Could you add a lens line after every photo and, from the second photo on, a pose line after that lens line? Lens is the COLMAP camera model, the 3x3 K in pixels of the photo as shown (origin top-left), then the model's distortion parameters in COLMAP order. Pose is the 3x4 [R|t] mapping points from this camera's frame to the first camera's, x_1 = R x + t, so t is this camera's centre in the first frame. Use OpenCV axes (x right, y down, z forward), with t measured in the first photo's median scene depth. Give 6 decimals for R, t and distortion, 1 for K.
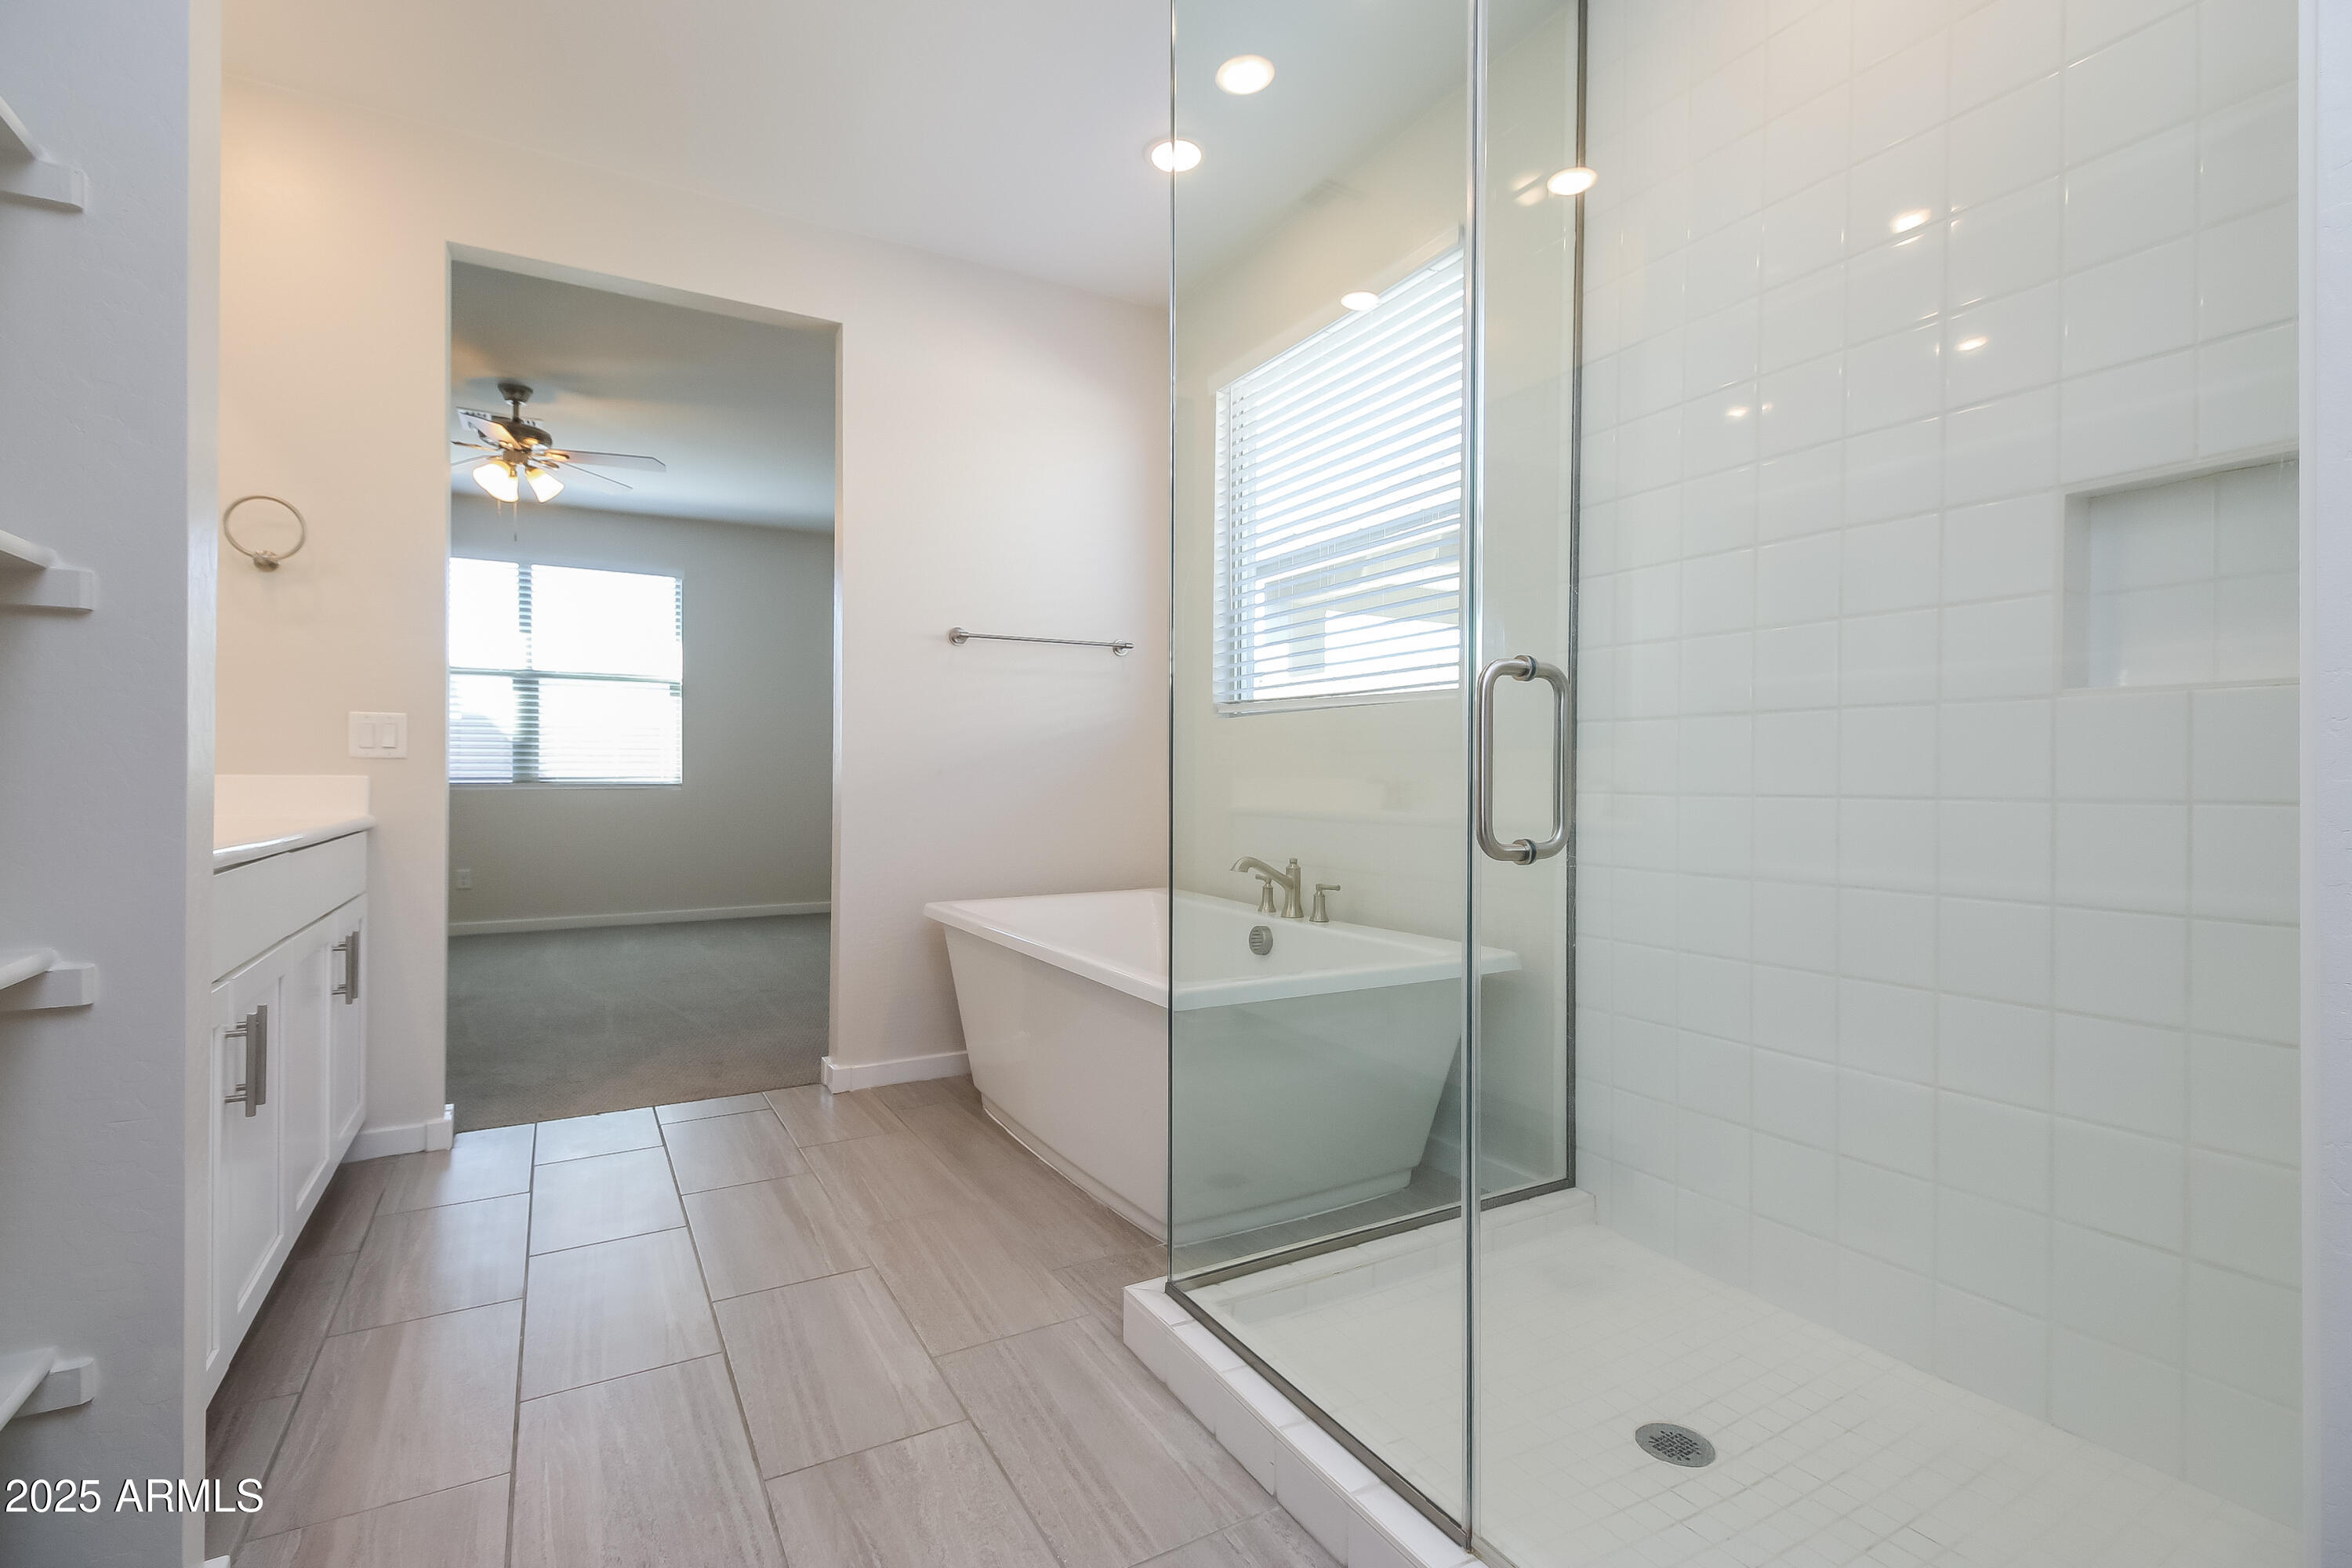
lens RADIAL K [[1094.0, 0, 1181.1], [0, 1094.0, 777.7], [0, 0, 1]] dist [0.004731, 0.000219]
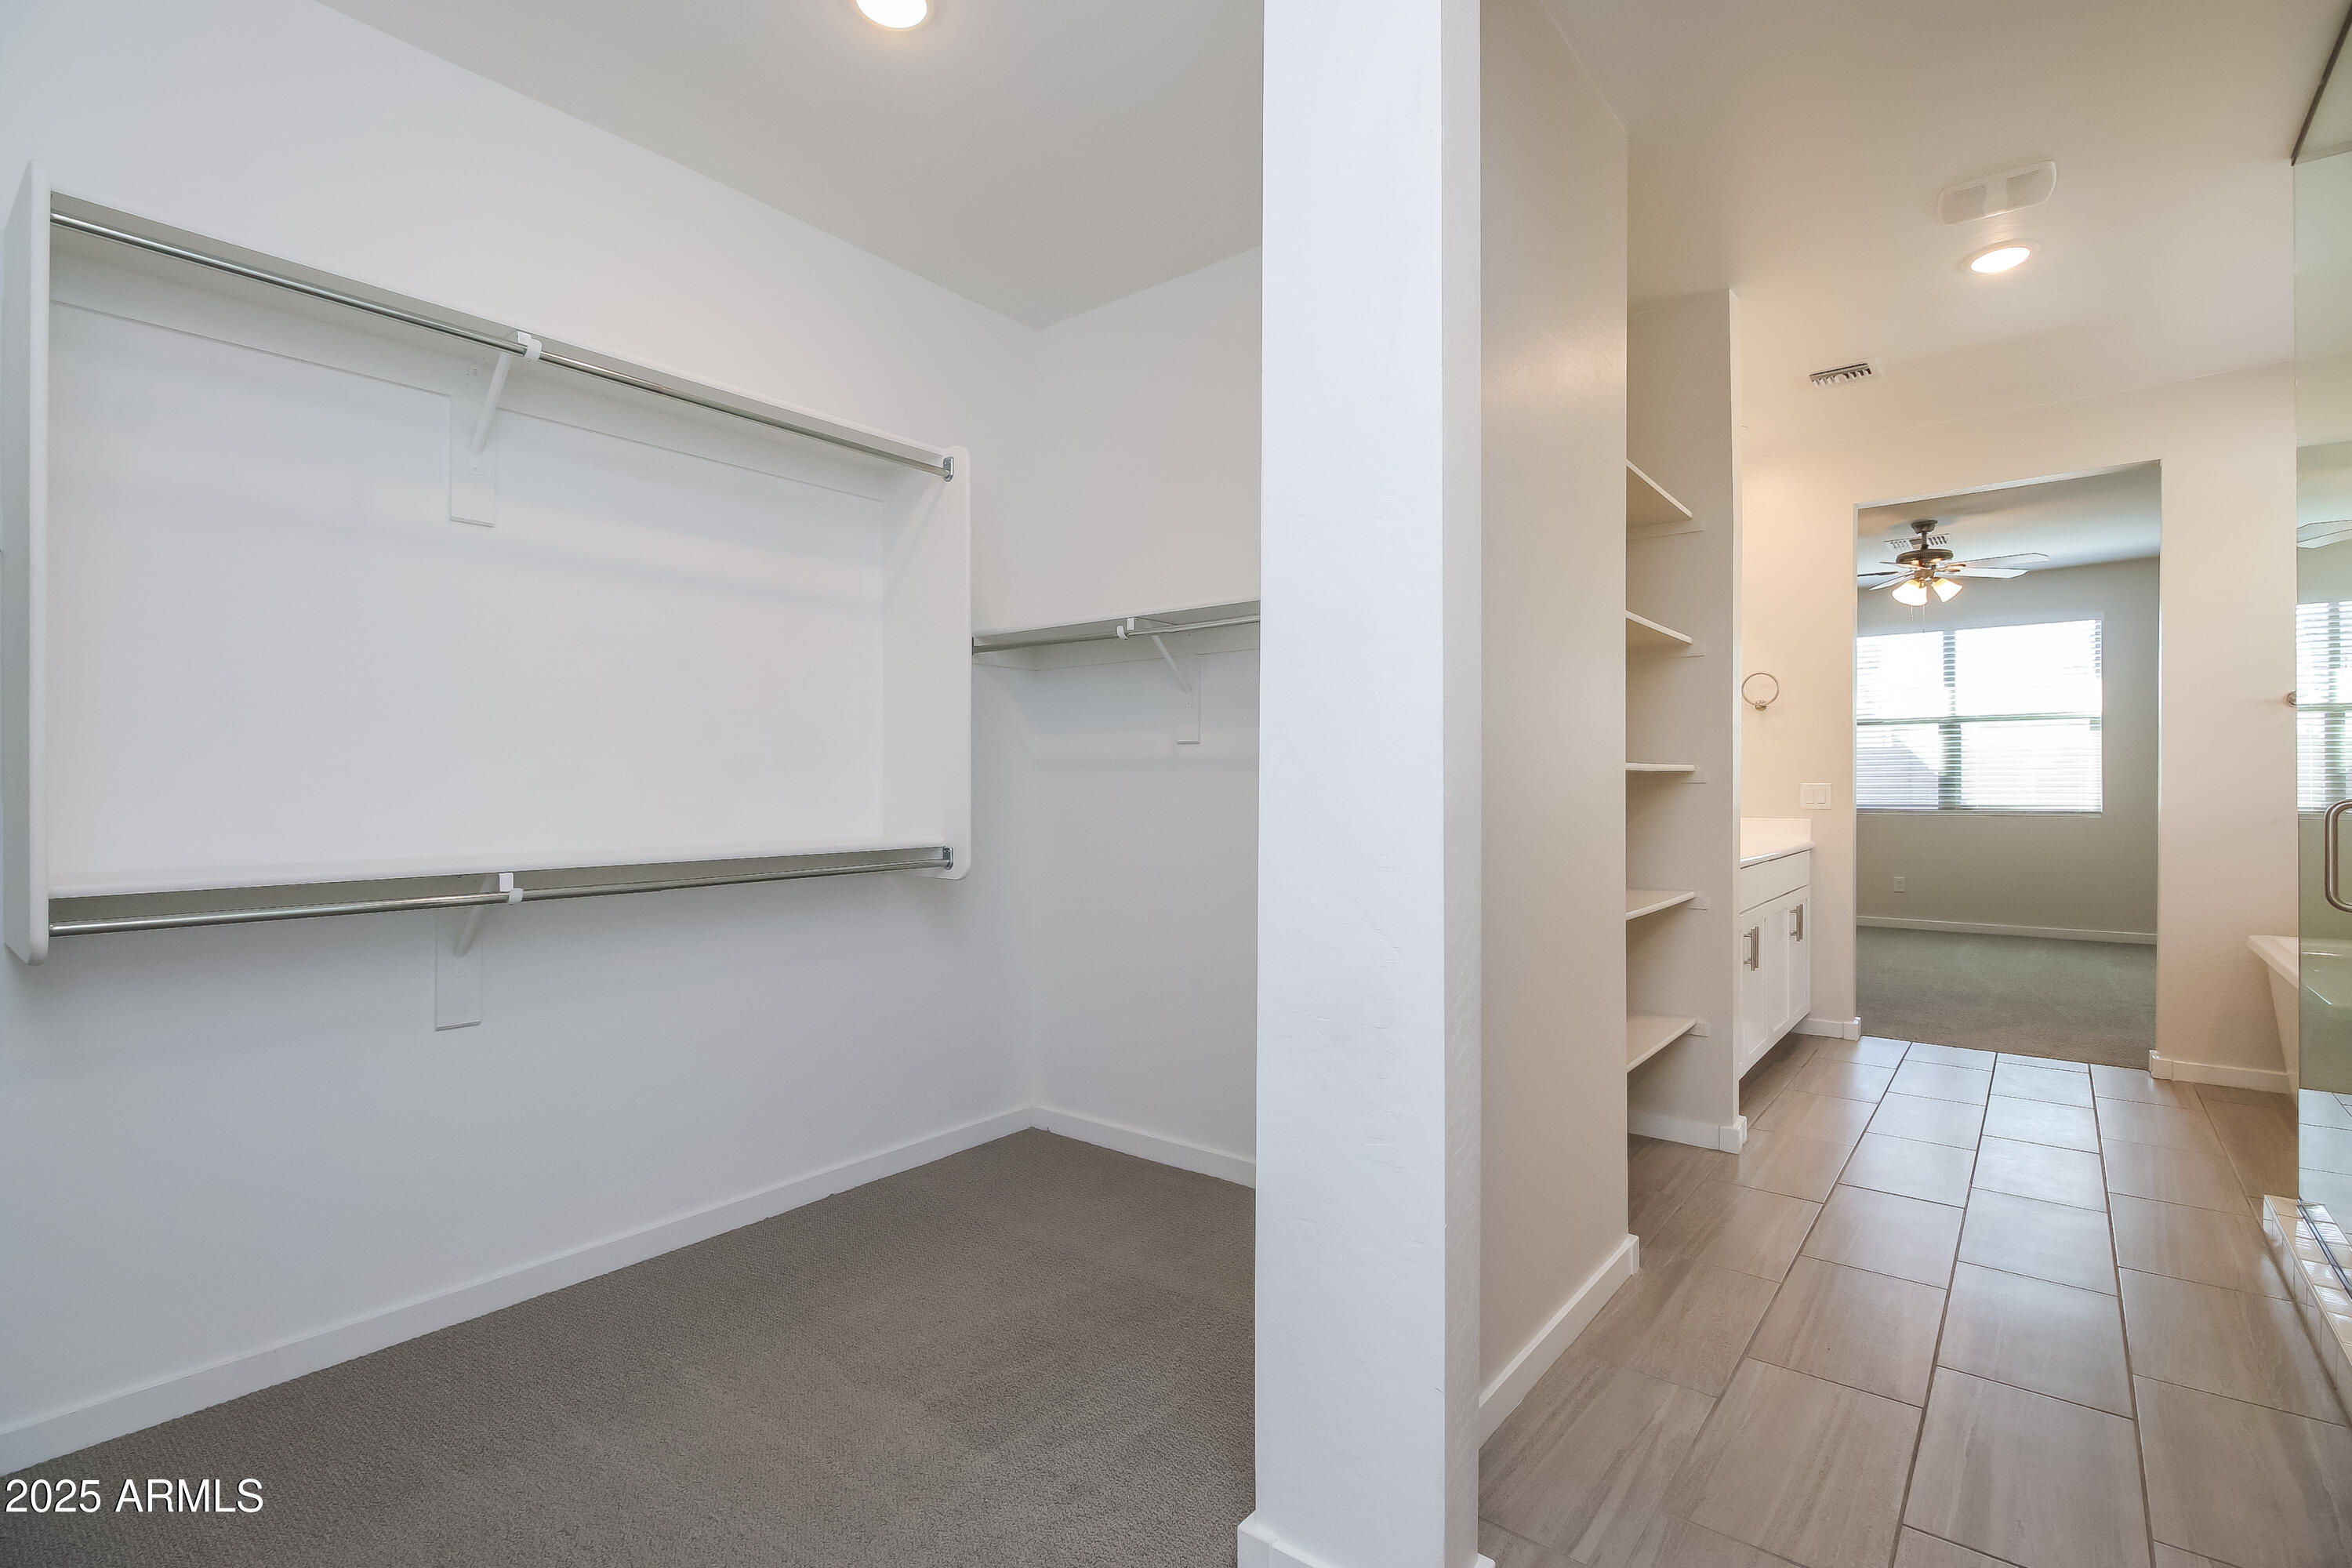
lens RADIAL K [[1083.5, 0, 1176.0], [0, 1083.5, 784.0], [0, 0, 1]] dist [0.000651, -0.000546]
pose [[0.366099, -0.000469, -0.930576, 0.421294], [0.000218, 1.000000, -0.000418, -0.047098], [0.930576, -0.000050, 0.366099, -0.489593]]
